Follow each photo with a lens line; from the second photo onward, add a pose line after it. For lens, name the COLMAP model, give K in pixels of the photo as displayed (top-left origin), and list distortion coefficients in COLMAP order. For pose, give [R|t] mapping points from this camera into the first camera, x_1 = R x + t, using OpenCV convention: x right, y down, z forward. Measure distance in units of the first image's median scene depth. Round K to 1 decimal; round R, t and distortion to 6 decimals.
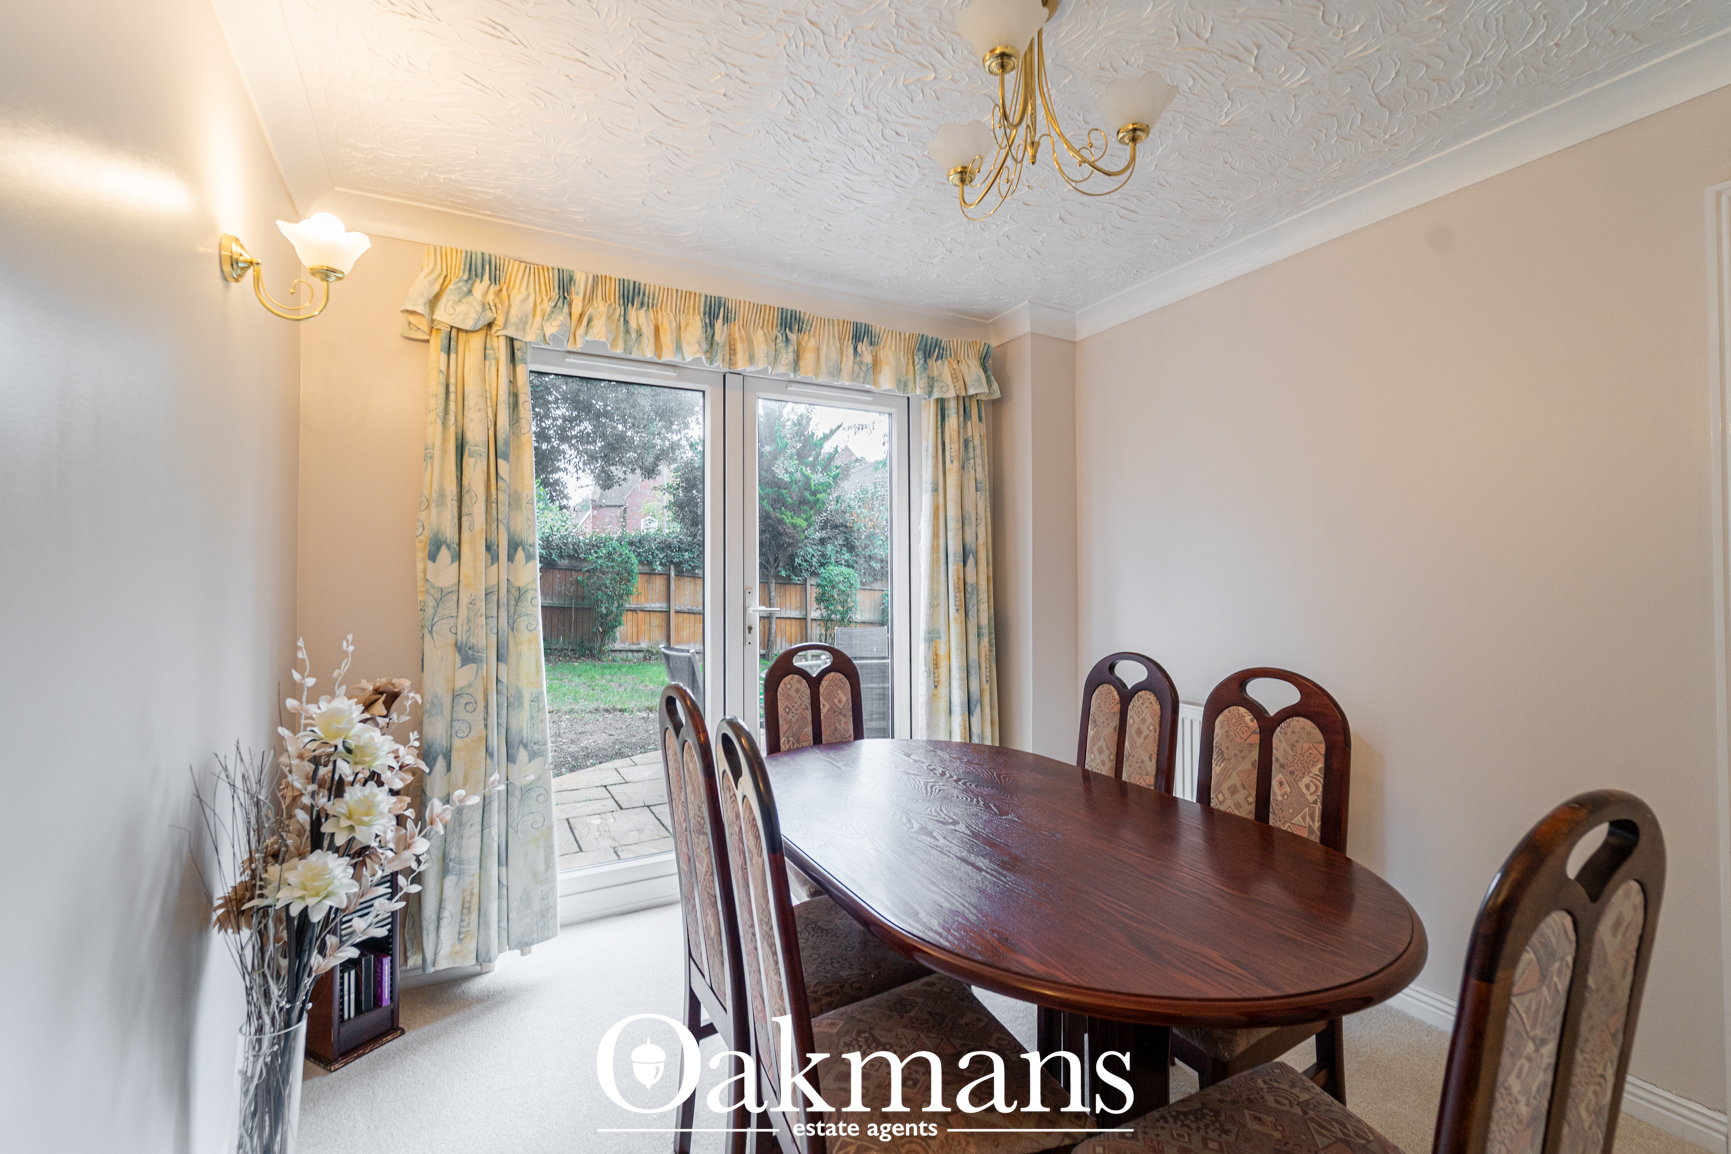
lens RADIAL K [[733.1, 0, 865.5], [0, 733.1, 577.0], [0, 0, 1]] dist [-0.000126, -0.000267]
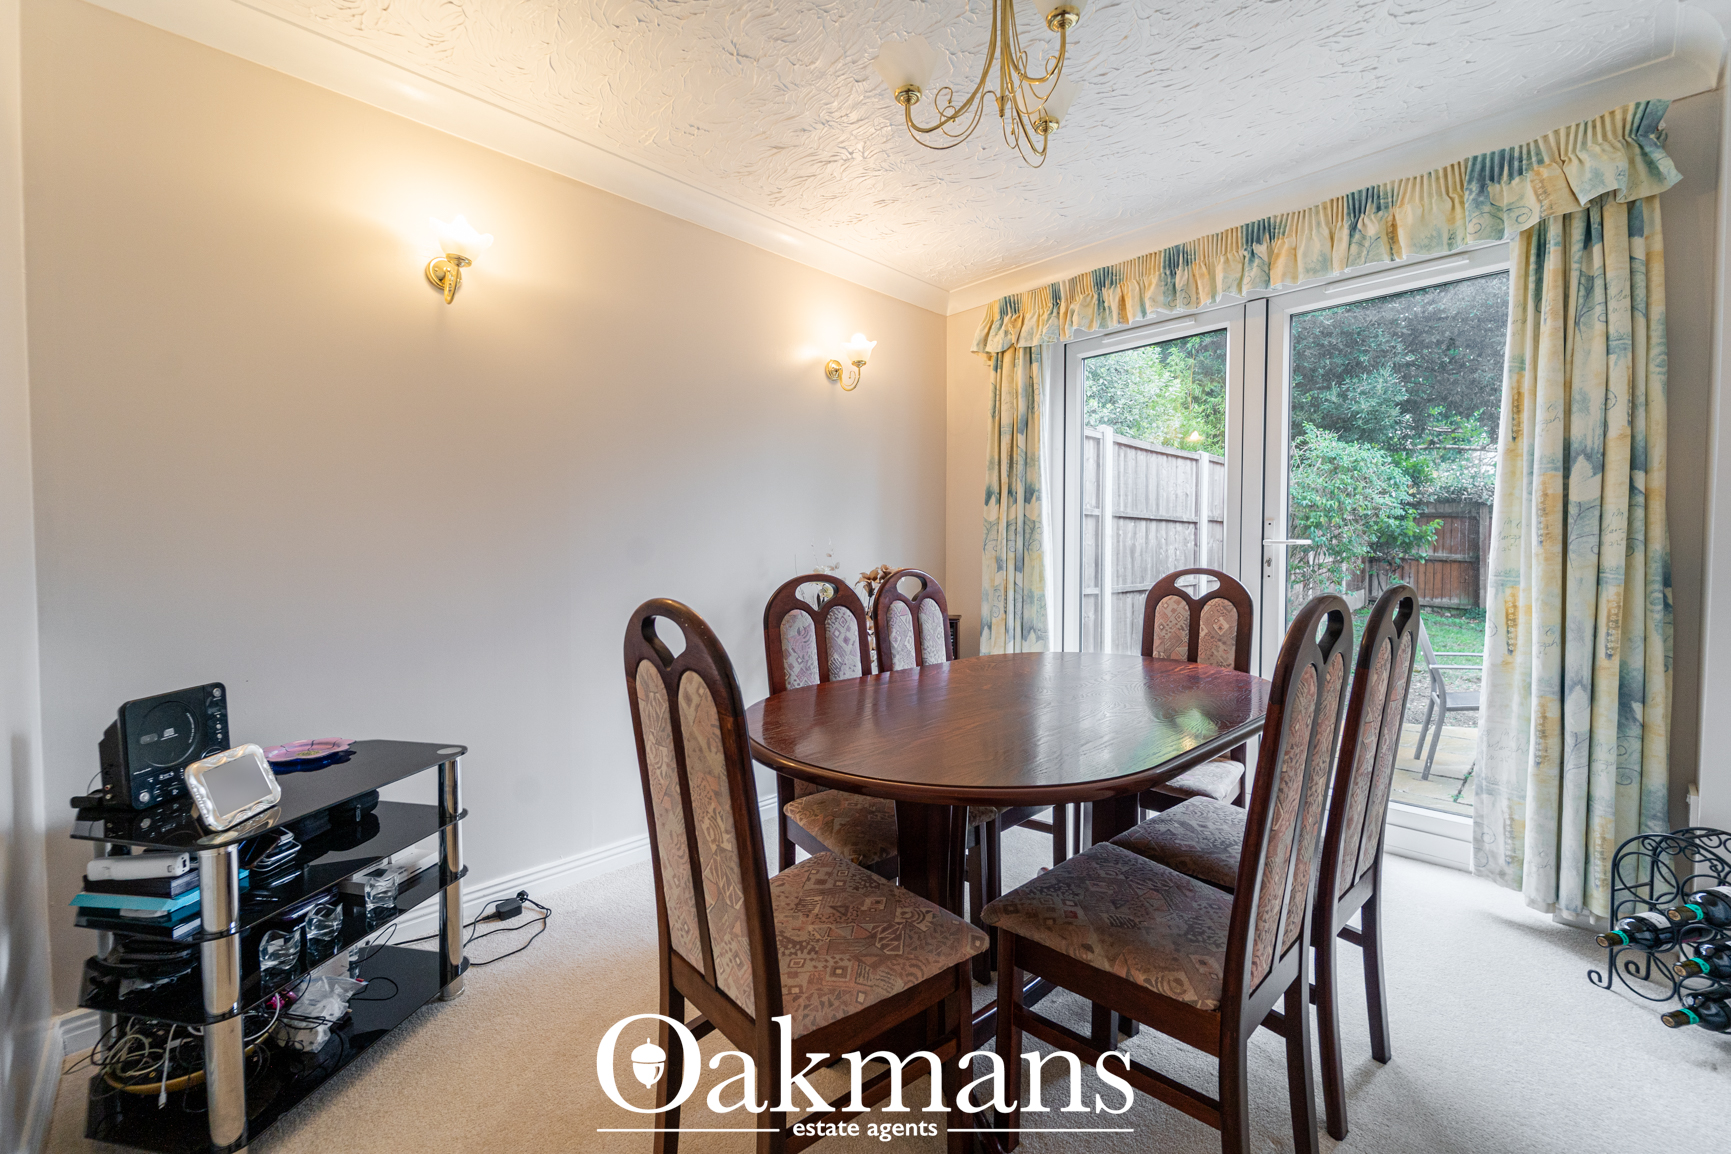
lens RADIAL K [[733.1, 0, 865.5], [0, 733.1, 577.0], [0, 0, 1]] dist [-0.000126, -0.000267]
pose [[0.268545, 0.042471, -0.962330, 0.726928], [0.009543, 0.998861, 0.046746, 0.047560], [0.963220, -0.021736, 0.267834, 0.260073]]
